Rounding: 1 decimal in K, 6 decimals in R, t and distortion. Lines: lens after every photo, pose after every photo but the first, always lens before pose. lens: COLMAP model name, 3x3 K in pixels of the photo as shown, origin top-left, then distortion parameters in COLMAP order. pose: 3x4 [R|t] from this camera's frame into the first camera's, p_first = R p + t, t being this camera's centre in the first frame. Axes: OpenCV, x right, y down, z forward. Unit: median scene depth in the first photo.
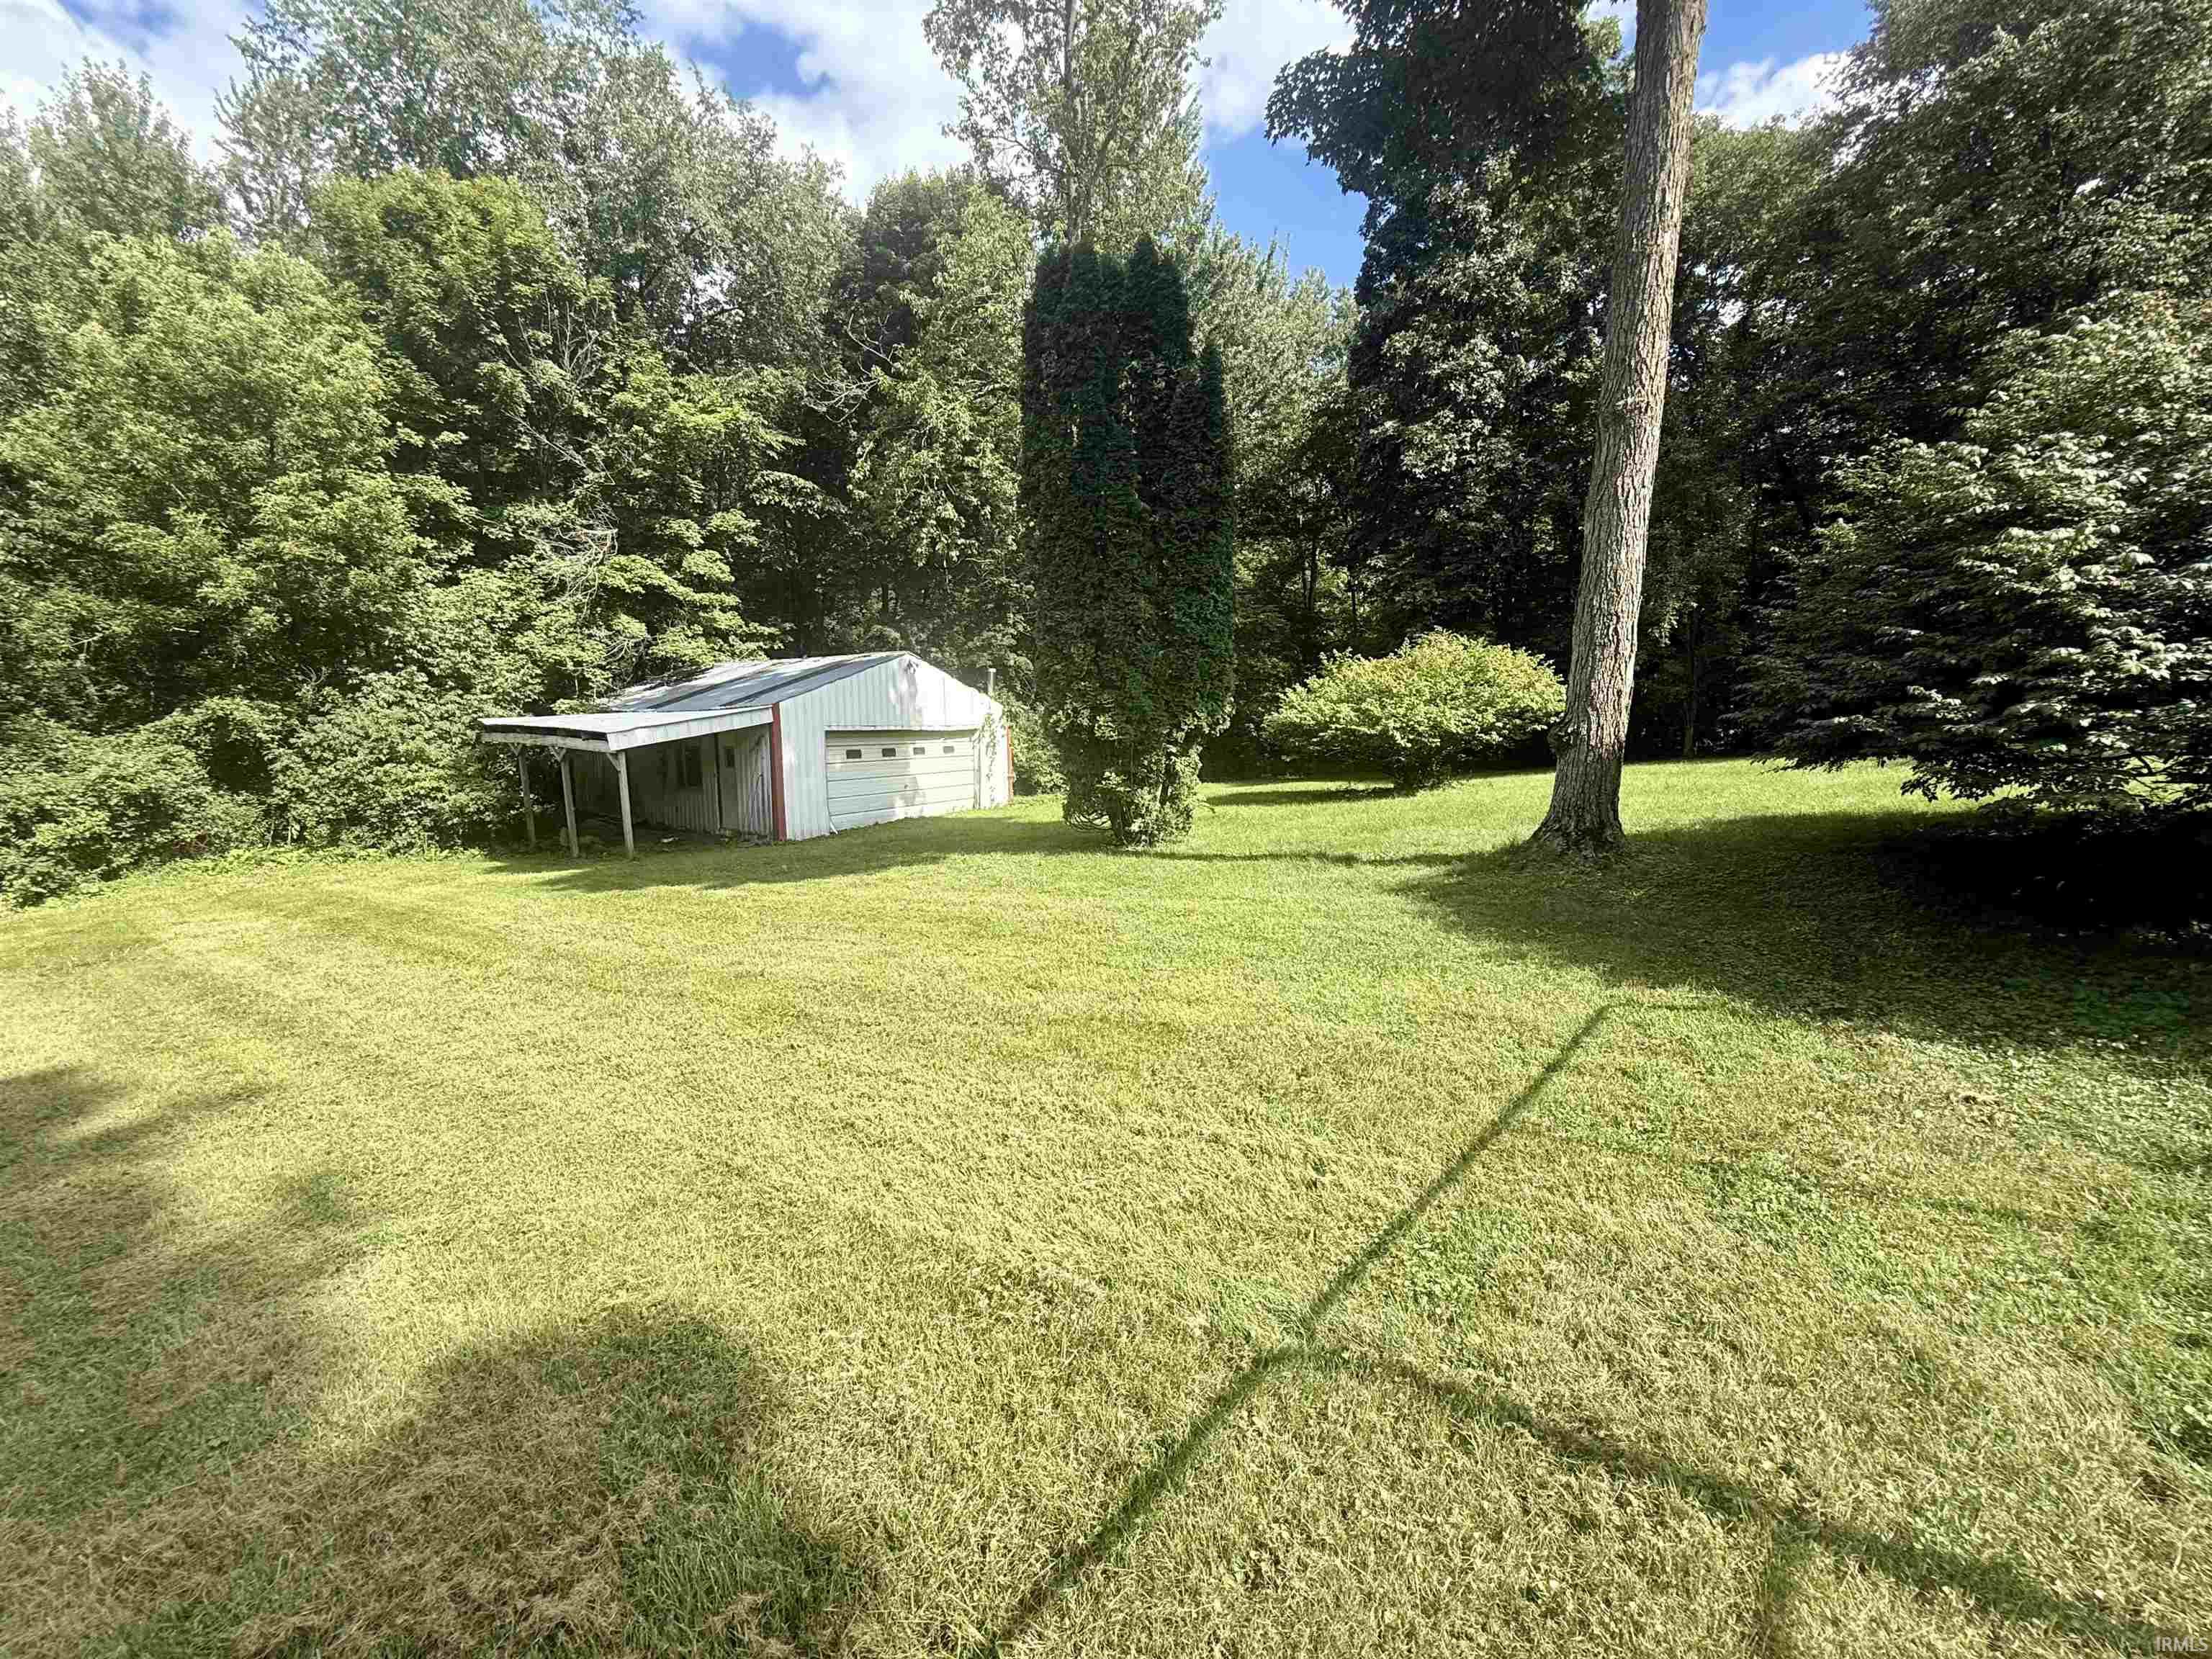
lens RADIAL K [[886.9, 0, 1109.0], [0, 886.9, 829.4], [0, 0, 1]] dist [0.001696, -0.000053]
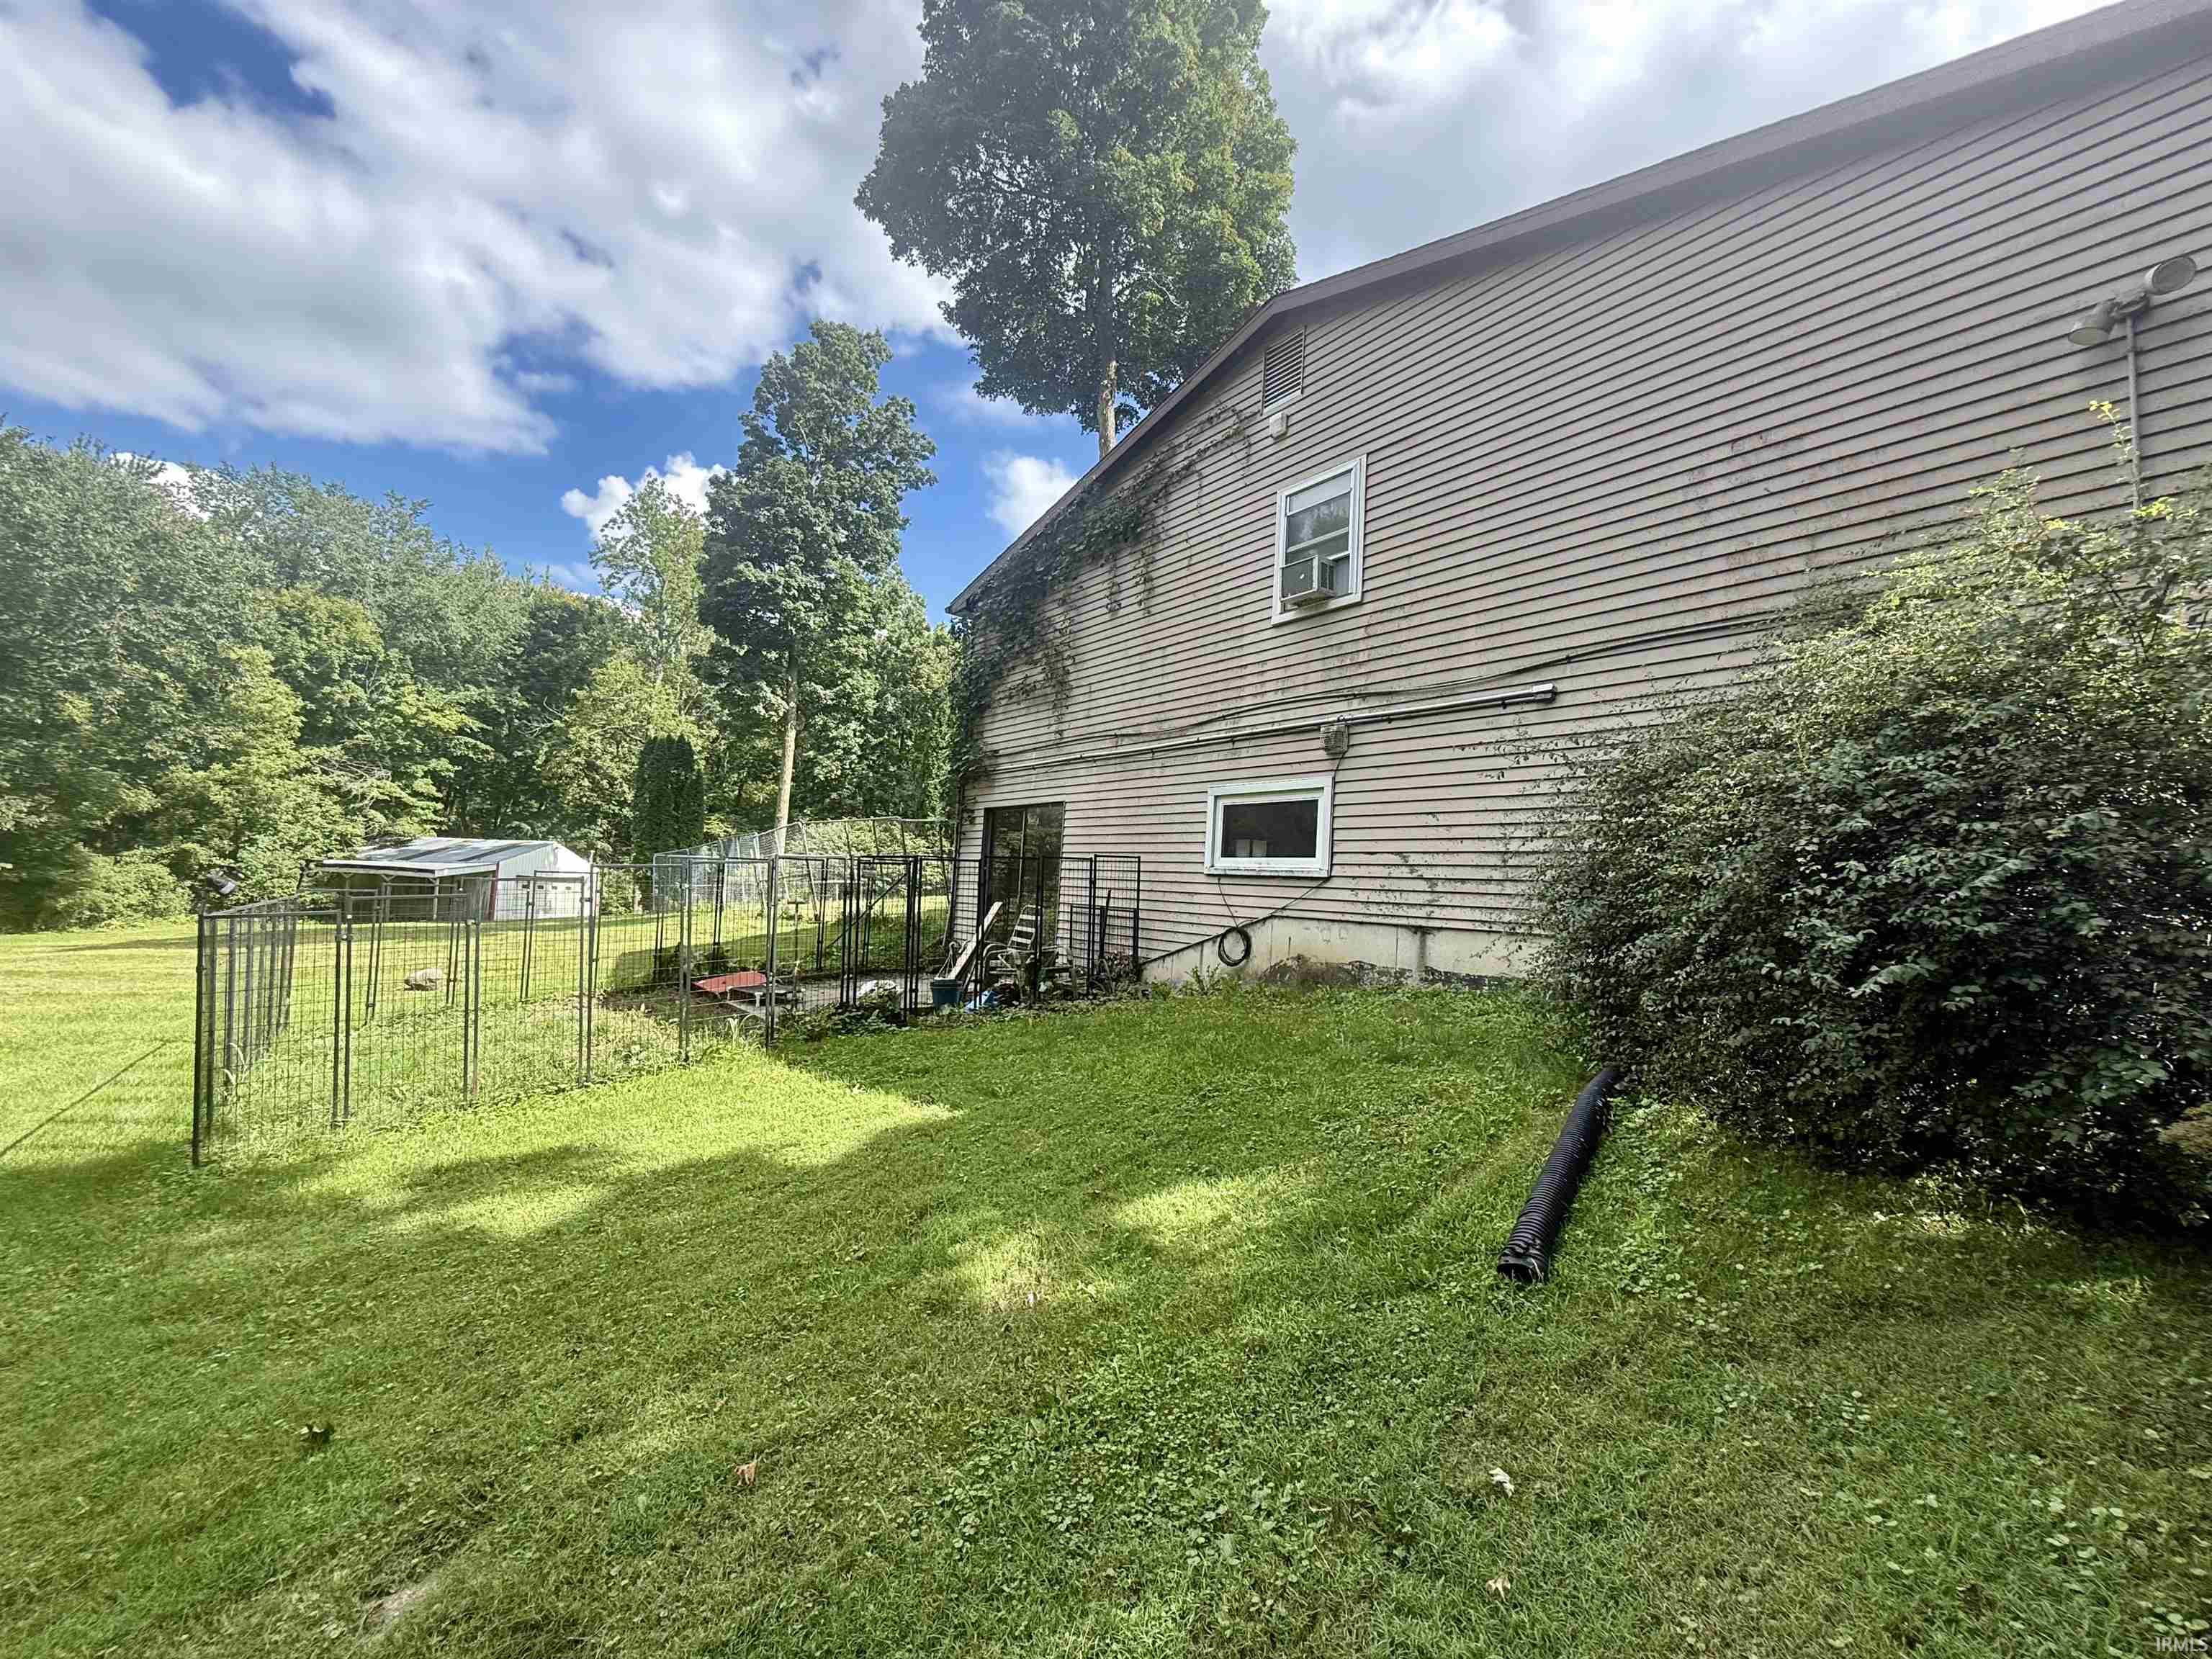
lens RADIAL K [[886.9, 0, 1109.0], [0, 886.9, 829.4], [0, 0, 1]] dist [0.001696, -0.000053]
pose [[0.889830, 0.077512, 0.449661, -0.000680], [0.019122, 0.978265, -0.206473, 0.207773], [-0.455892, 0.192324, 0.869007, -1.280864]]
